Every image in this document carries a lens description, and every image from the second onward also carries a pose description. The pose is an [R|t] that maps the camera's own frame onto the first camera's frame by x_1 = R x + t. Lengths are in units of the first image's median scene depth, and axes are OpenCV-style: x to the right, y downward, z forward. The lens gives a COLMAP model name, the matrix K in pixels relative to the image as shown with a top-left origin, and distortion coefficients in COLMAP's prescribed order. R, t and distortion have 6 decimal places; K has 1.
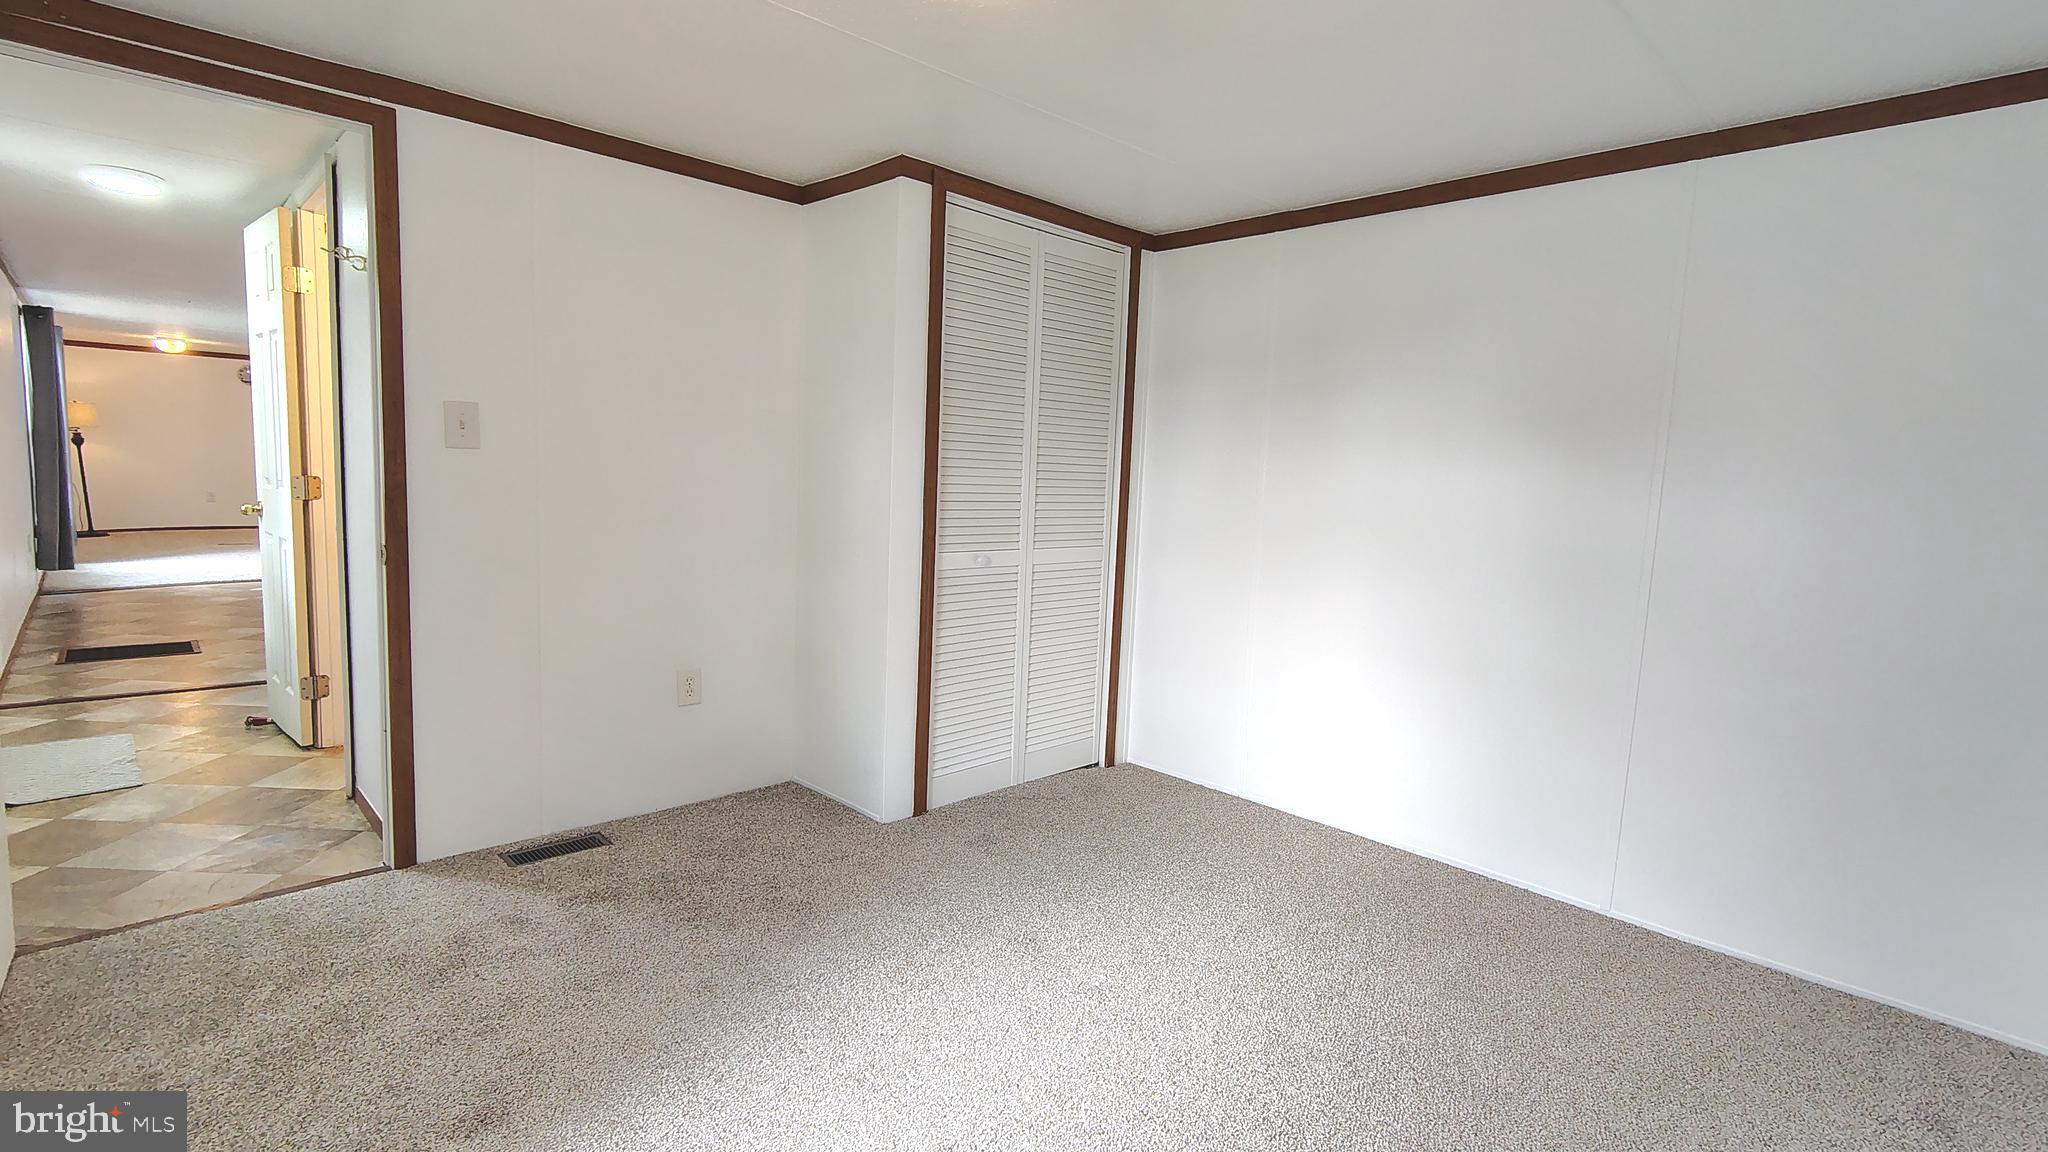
lens RADIAL K [[947.0, 0, 1024.0], [0, 947.0, 576.0], [0, 0, 1]] dist [-0.001240, -0.000412]
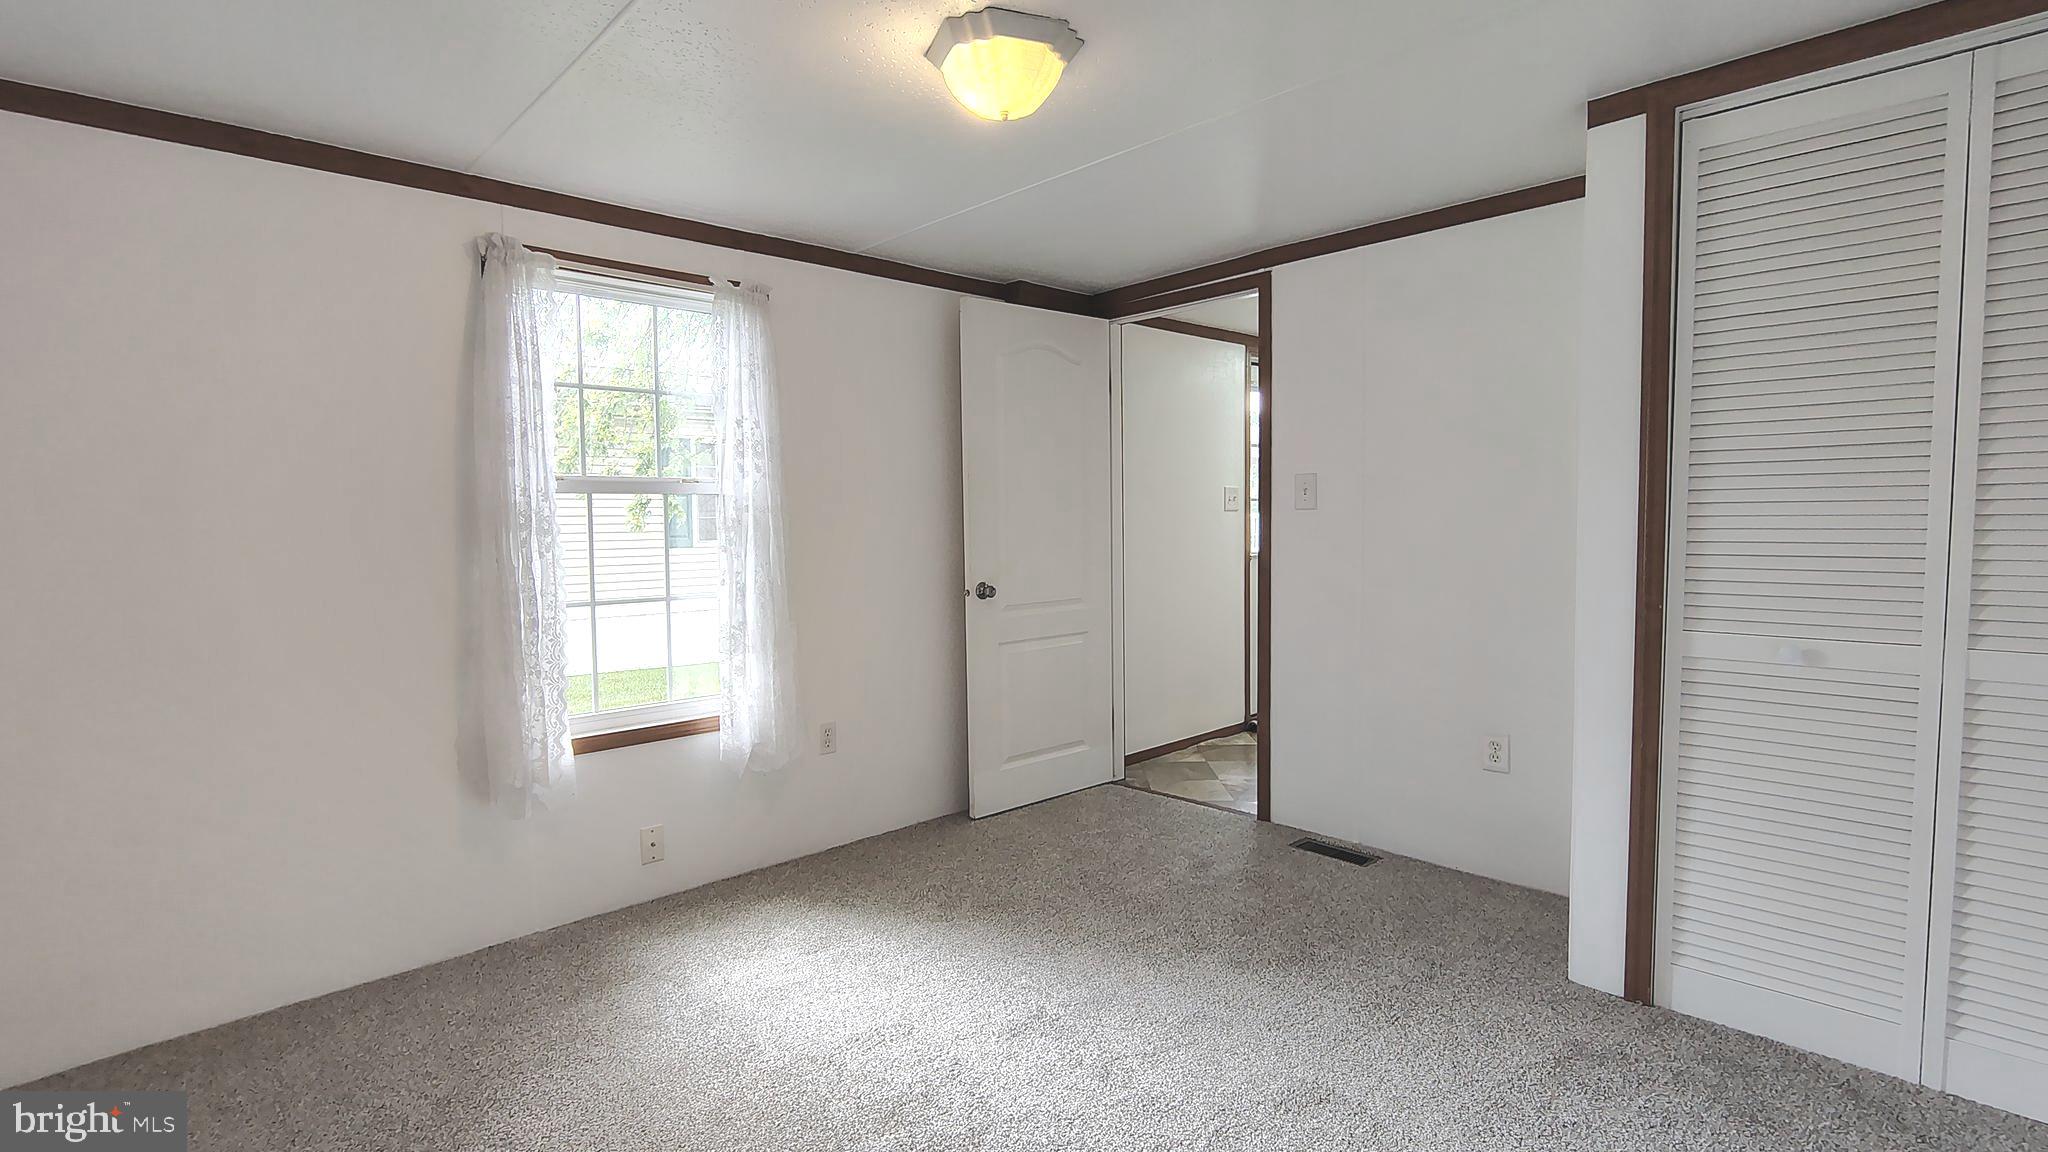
lens RADIAL K [[947.0, 0, 1024.0], [0, 947.0, 576.0], [0, 0, 1]] dist [-0.001240, -0.000412]
pose [[0.008383, 0.026123, -0.999624, 0.617485], [-0.100833, 0.994586, 0.025146, -0.034529], [0.994868, 0.100584, 0.010971, 0.552729]]
